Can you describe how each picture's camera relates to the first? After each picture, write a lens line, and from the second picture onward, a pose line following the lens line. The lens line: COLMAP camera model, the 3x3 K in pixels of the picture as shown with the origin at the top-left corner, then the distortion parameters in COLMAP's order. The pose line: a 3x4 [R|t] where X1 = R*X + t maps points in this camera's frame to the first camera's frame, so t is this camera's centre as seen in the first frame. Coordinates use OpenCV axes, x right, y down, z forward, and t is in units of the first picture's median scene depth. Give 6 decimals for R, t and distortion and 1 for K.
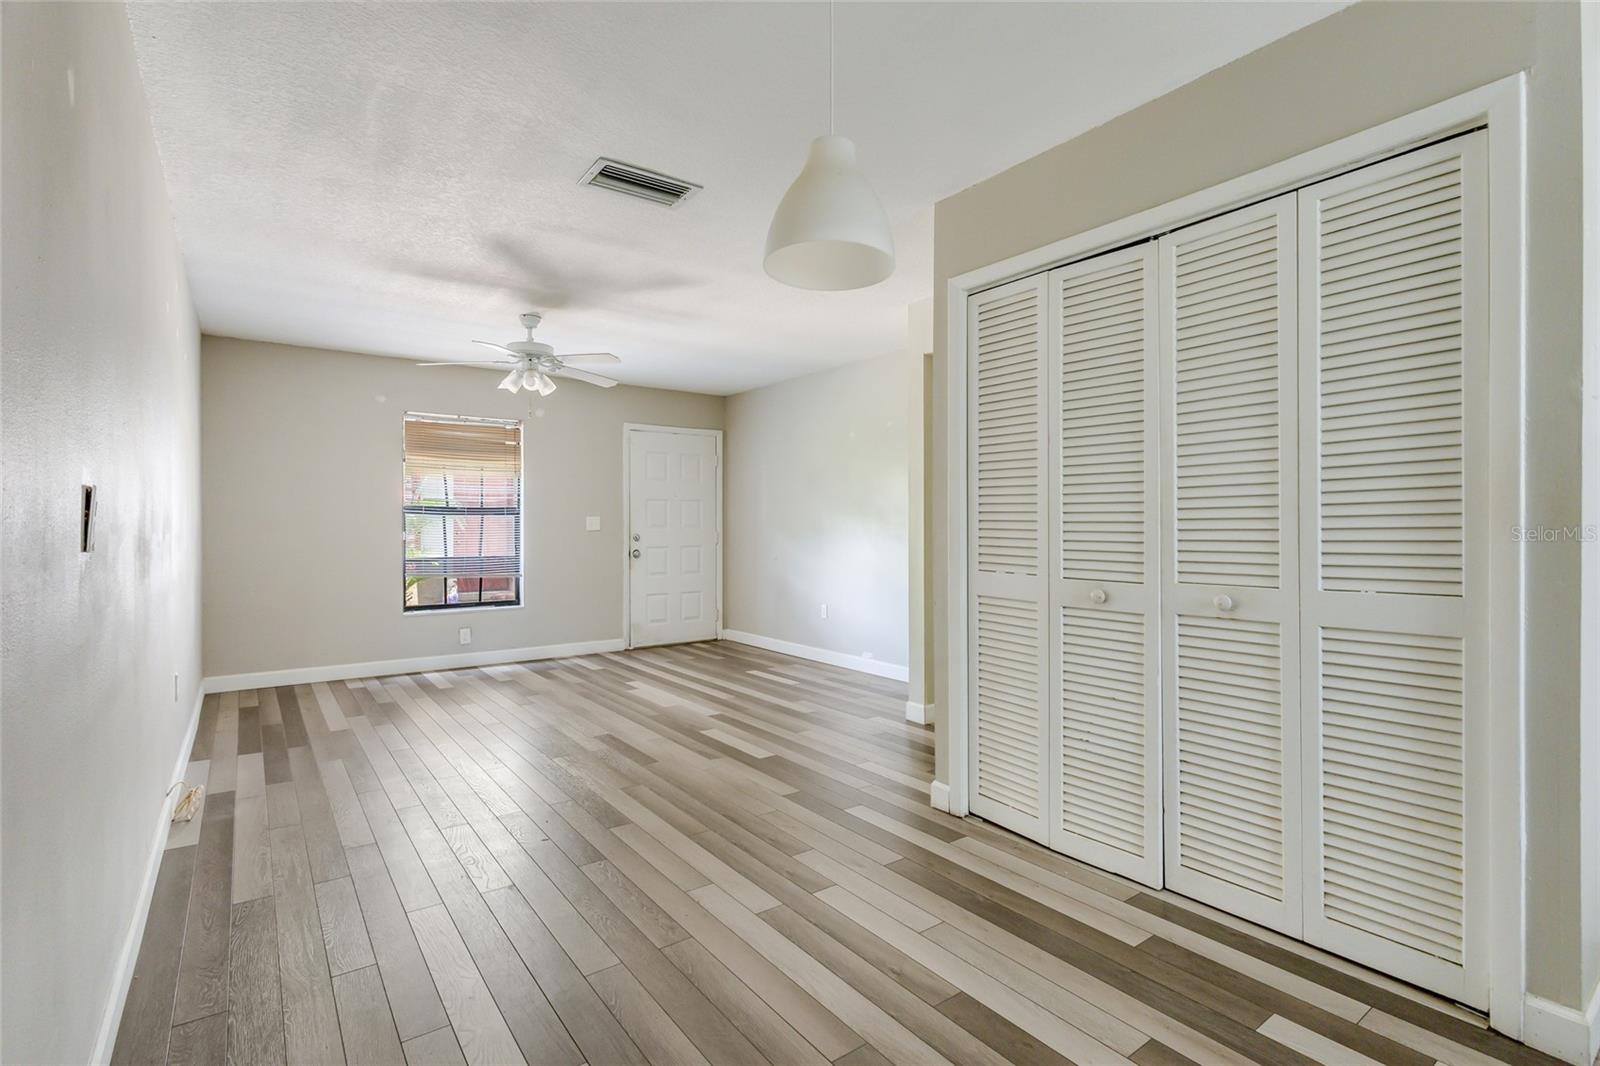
lens RADIAL K [[729.5, 0, 788.2], [0, 729.5, 525.6], [0, 0, 1]] dist [-0.000752, 0.000440]
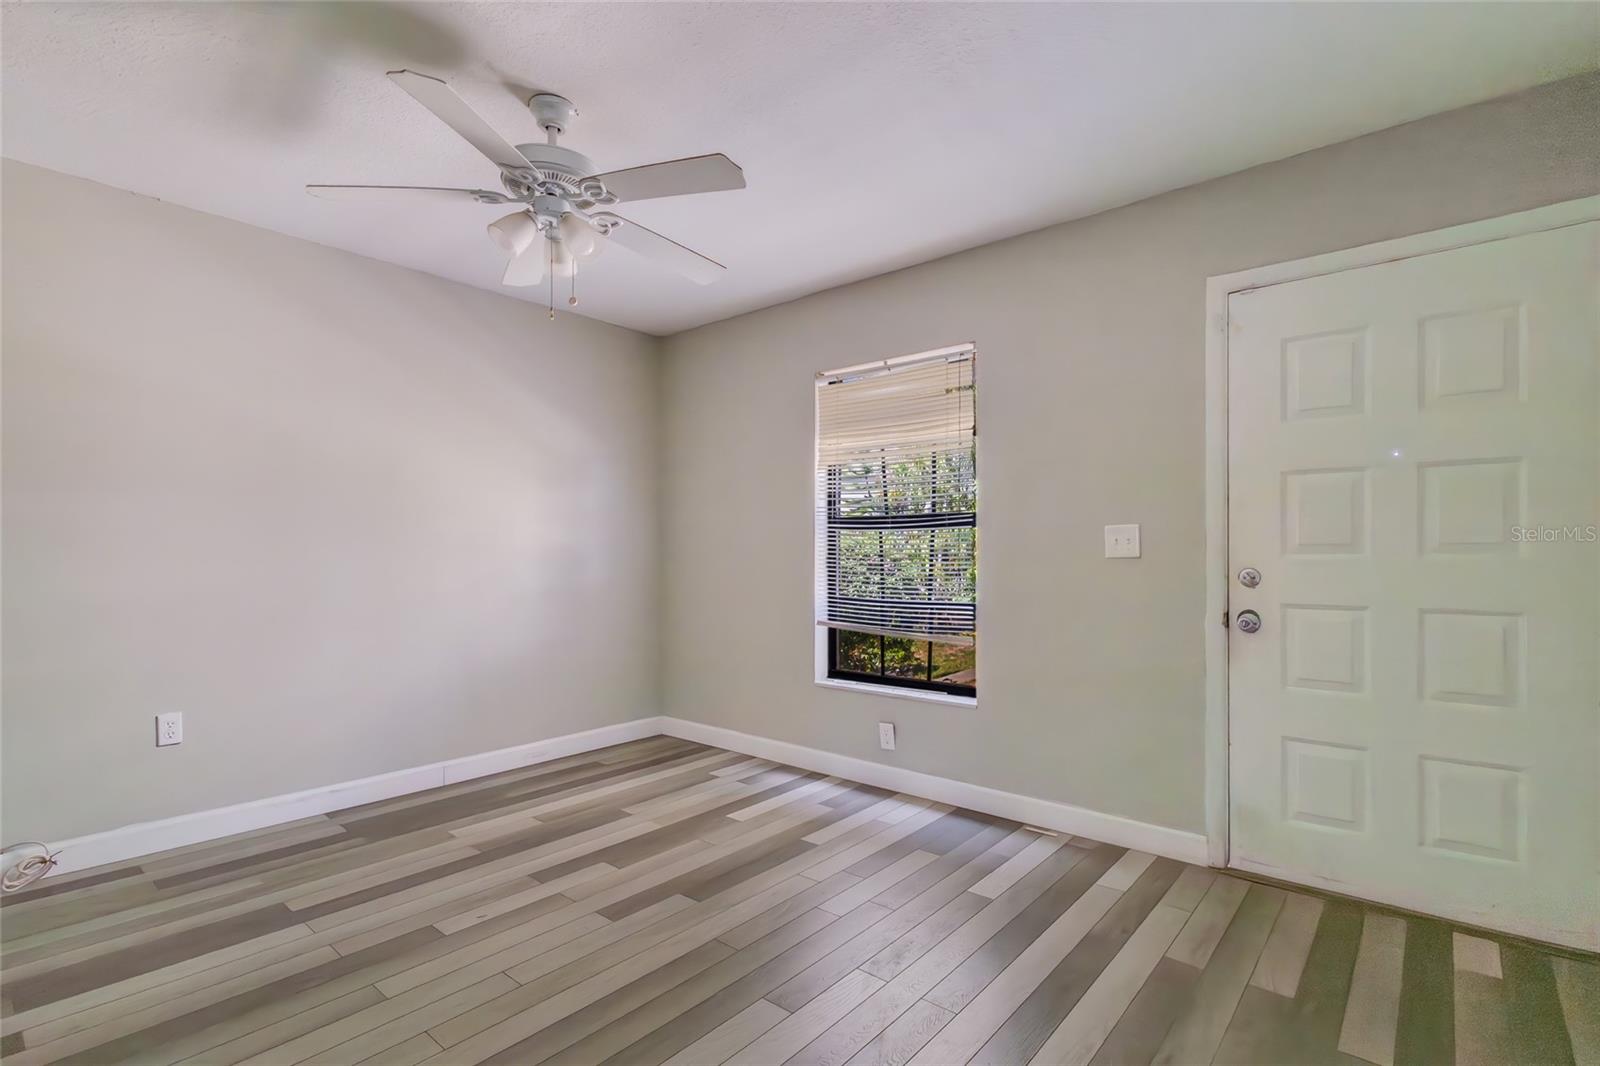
lens RADIAL K [[762.0, 0, 820.7], [0, 762.0, 554.9], [0, 0, 1]] dist [0.001930, -0.001081]
pose [[0.250747, 0.002508, -0.968050, 0.195870], [0.000845, 0.999996, 0.002810, 0.006545], [0.968052, -0.001523, 0.250743, 1.193391]]
